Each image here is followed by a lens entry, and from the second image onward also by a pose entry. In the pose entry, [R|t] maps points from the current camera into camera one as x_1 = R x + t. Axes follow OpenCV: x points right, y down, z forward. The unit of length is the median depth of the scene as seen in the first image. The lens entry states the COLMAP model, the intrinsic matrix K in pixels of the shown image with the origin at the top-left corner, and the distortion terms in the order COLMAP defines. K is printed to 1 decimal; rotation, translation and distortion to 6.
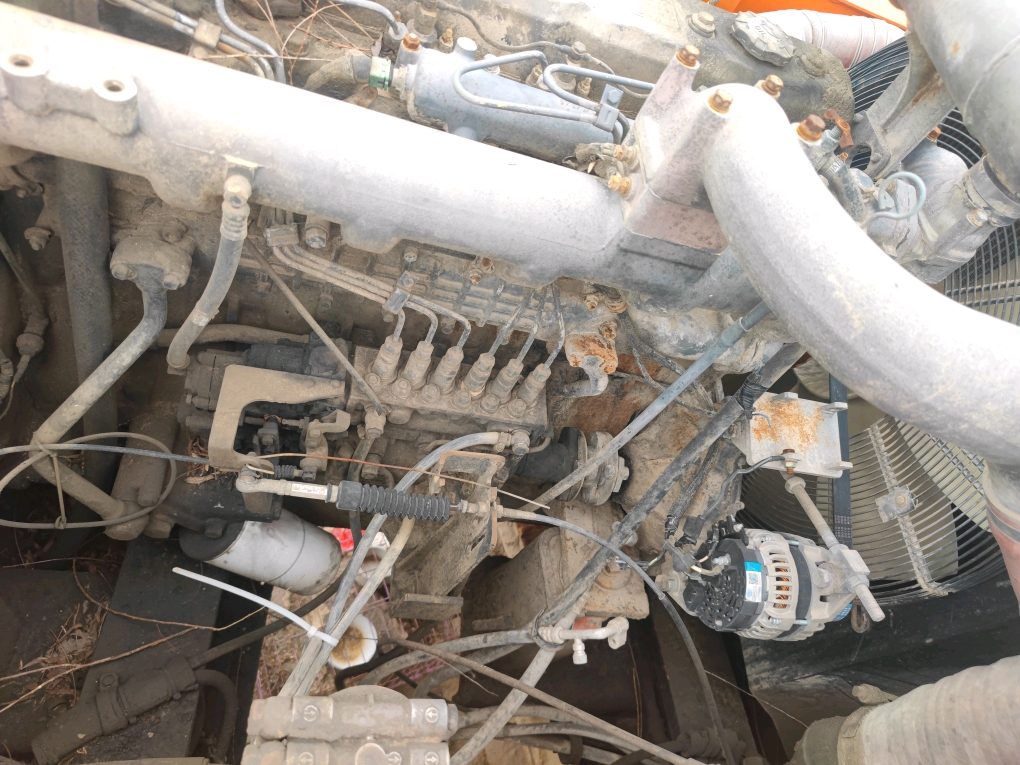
lens RADIAL K [[706.2, 0, 514.5], [0, 706.2, 393.2], [0, 0, 1]] dist [0.057841, -0.049090]
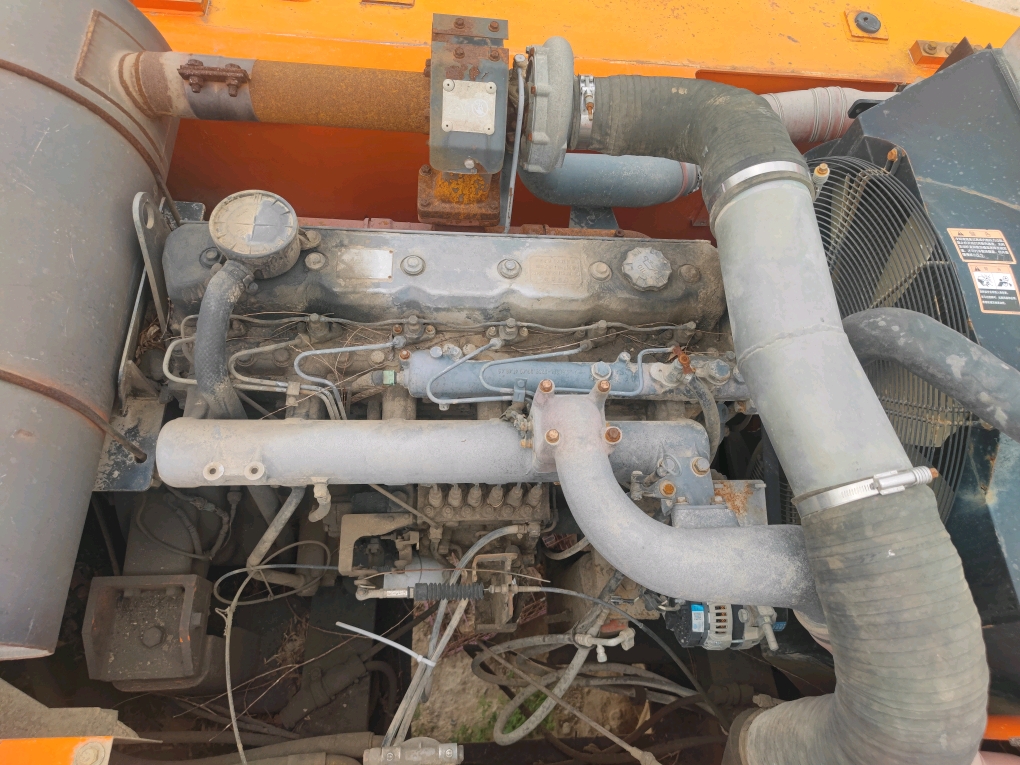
lens RADIAL K [[706.2, 0, 511.2], [0, 706.2, 377.2], [0, 0, 1]] dist [0.057841, -0.049090]
pose [[0.967265, -0.112076, -0.227679, 0.327645], [0.141922, 0.982673, 0.119213, -0.418760], [0.210374, -0.147623, 0.966411, -0.392228]]
